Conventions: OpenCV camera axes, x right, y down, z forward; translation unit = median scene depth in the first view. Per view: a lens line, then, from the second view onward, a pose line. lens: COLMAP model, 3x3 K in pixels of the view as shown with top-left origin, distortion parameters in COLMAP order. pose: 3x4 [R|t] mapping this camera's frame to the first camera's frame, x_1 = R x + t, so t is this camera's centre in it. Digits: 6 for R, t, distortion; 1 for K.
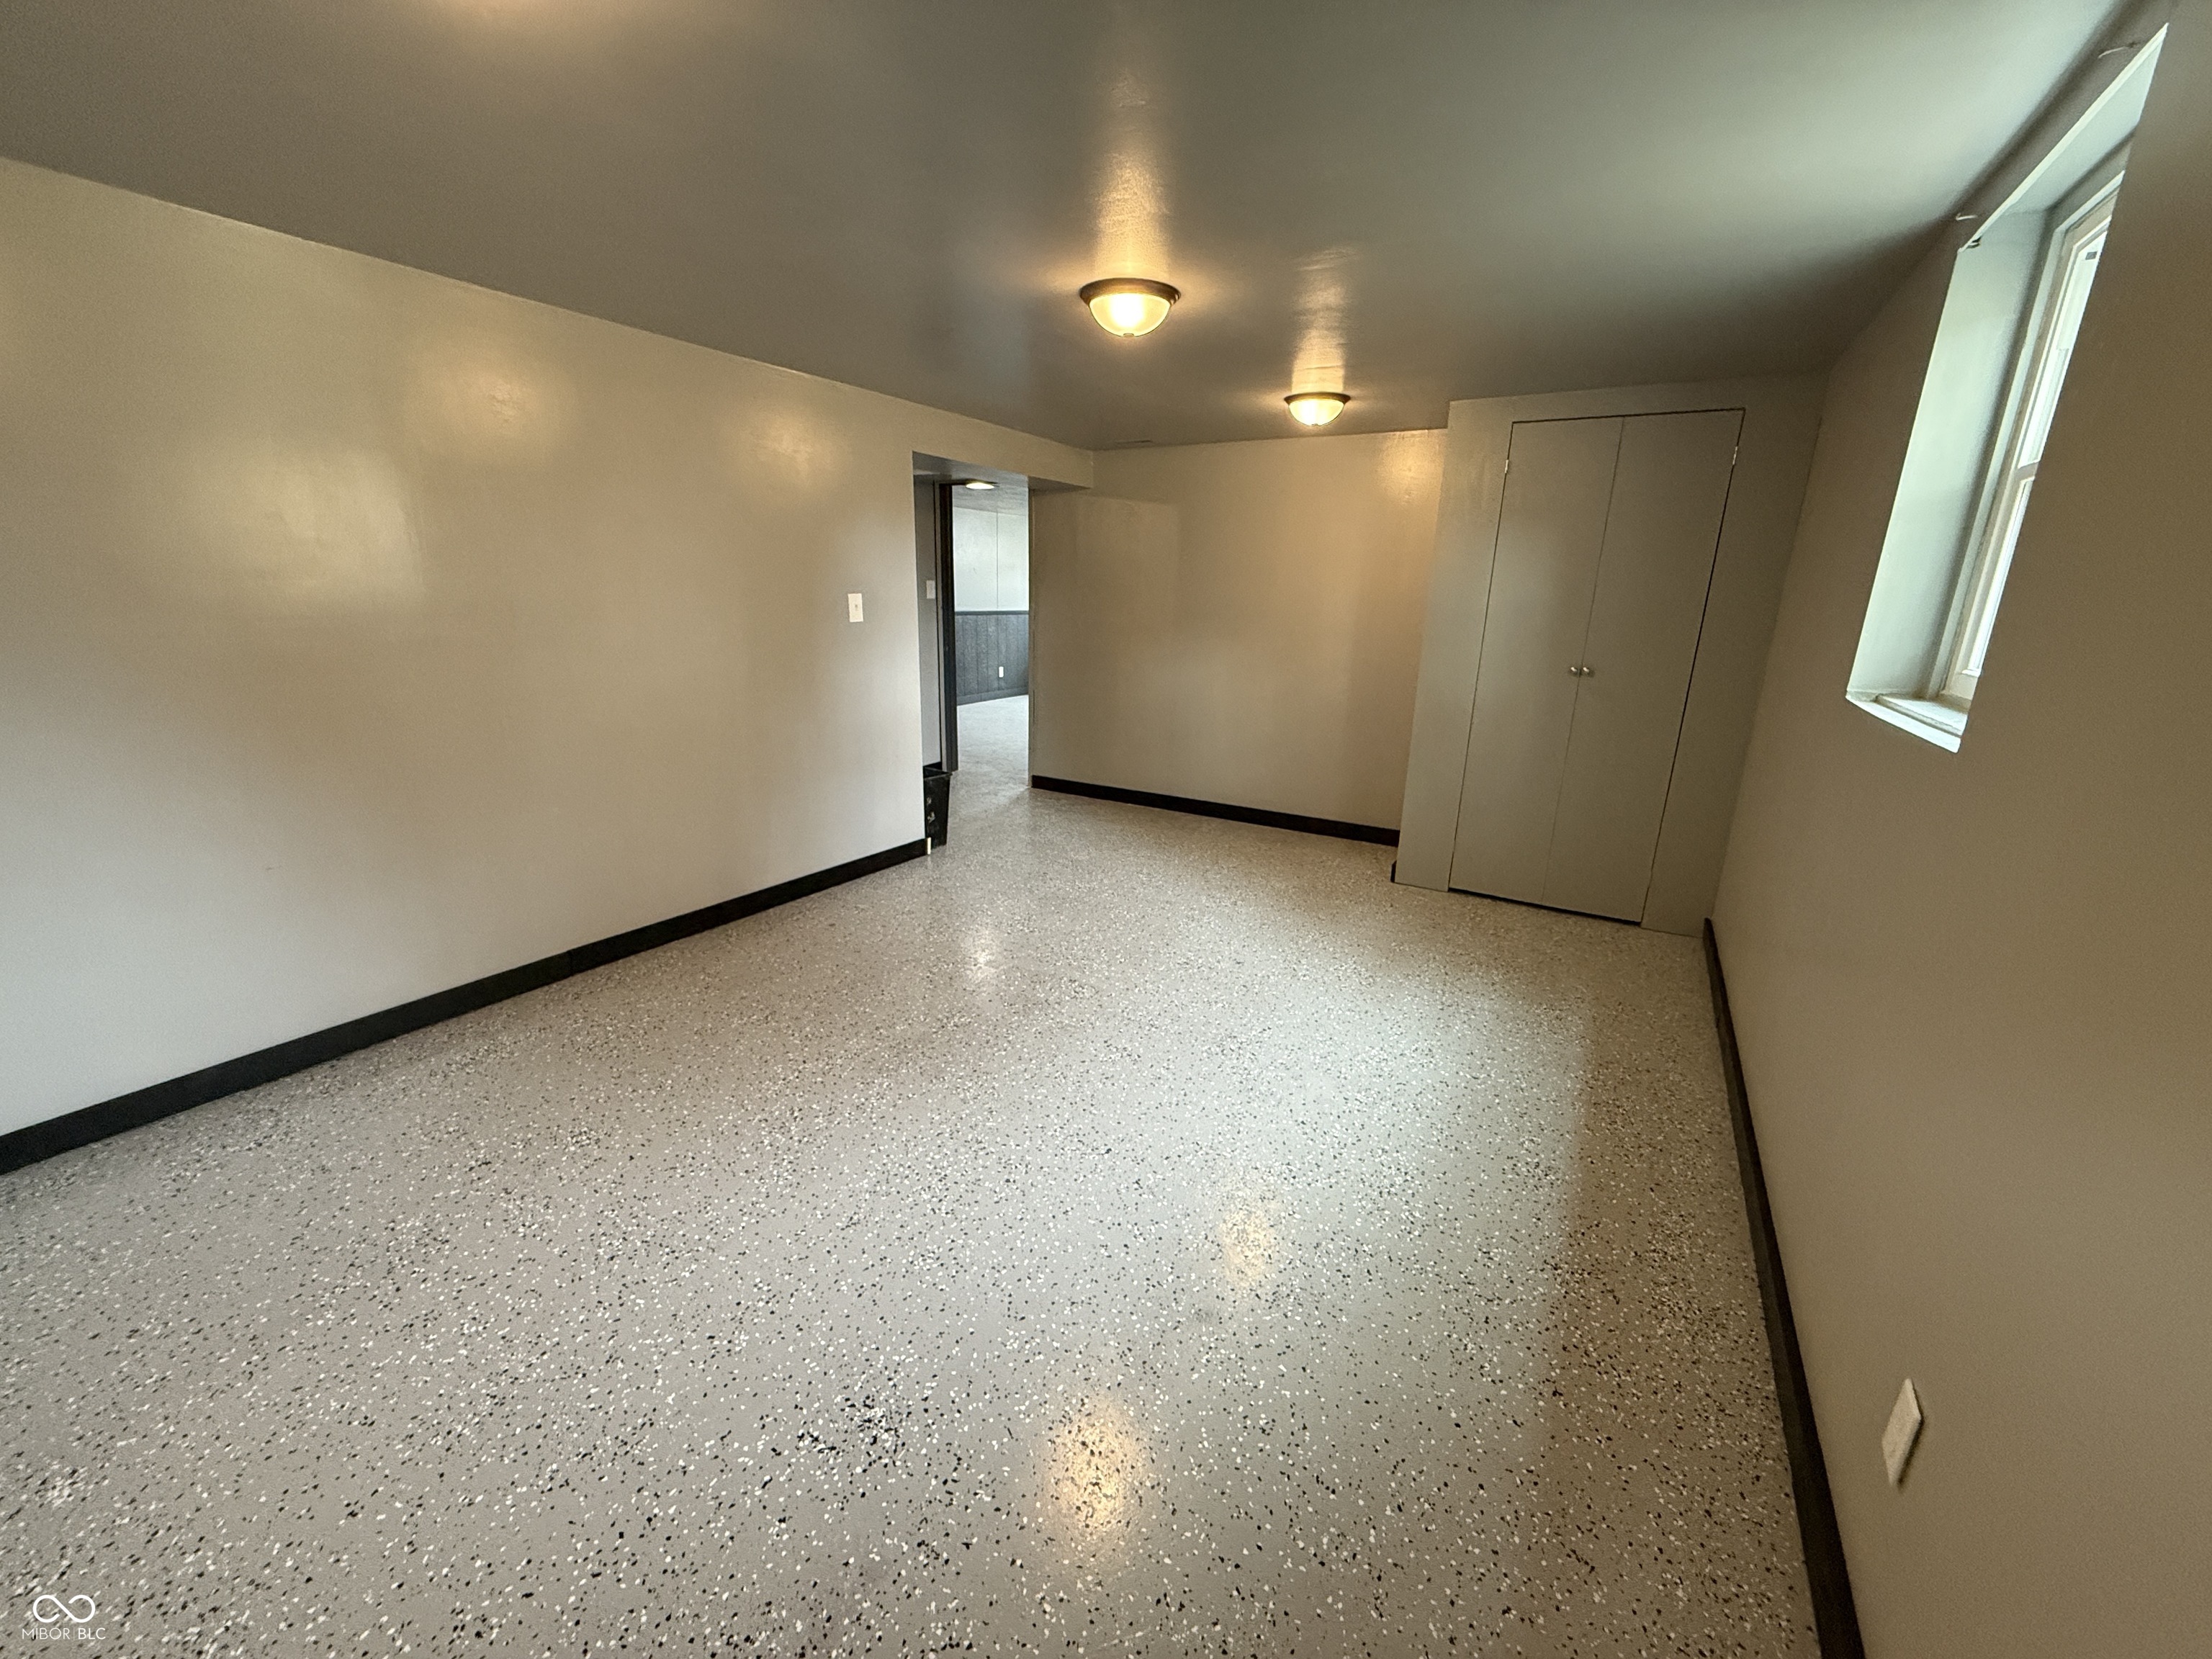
lens RADIAL K [[878.0, 0, 1099.9], [0, 878.0, 834.7], [0, 0, 1]] dist [-0.000170, 0.000423]
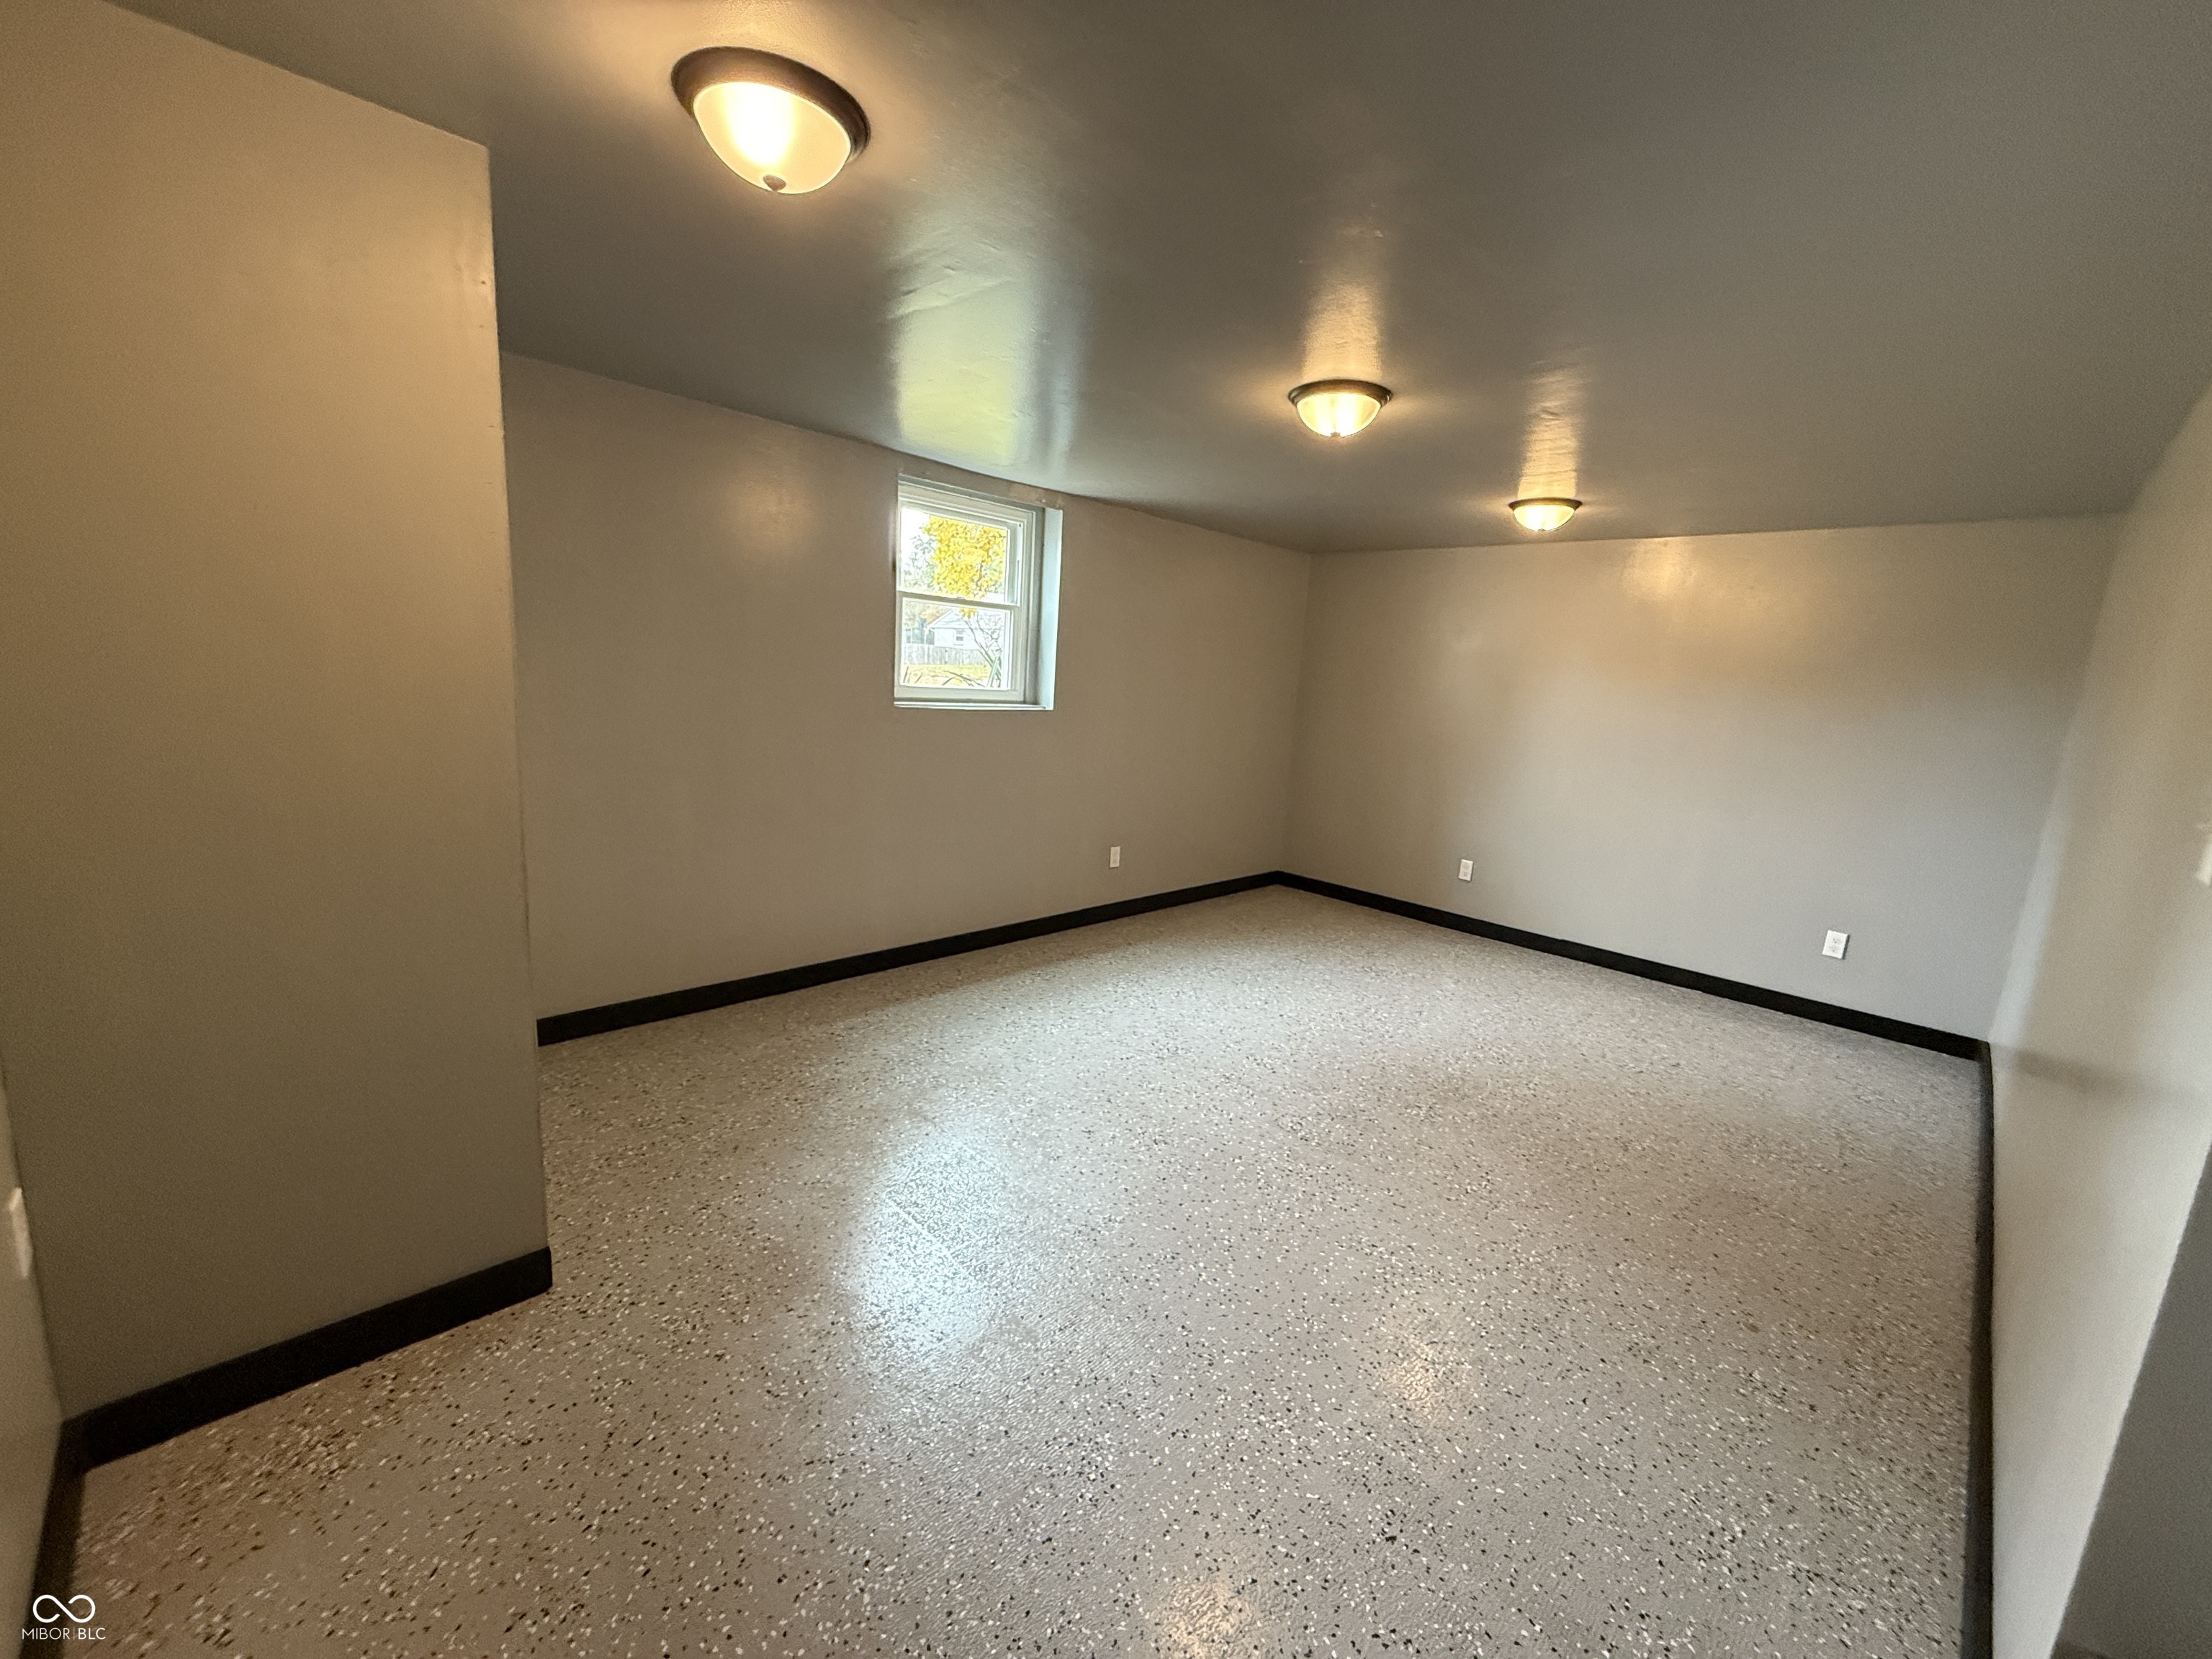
lens RADIAL K [[878.0, 0, 1099.9], [0, 878.0, 834.7], [0, 0, 1]] dist [-0.000170, 0.000423]
pose [[-0.964609, -0.129545, 0.229670, 0.002798], [-0.014613, 0.895923, 0.443969, -0.580472], [-0.263280, 0.424901, -0.866108, 2.050978]]
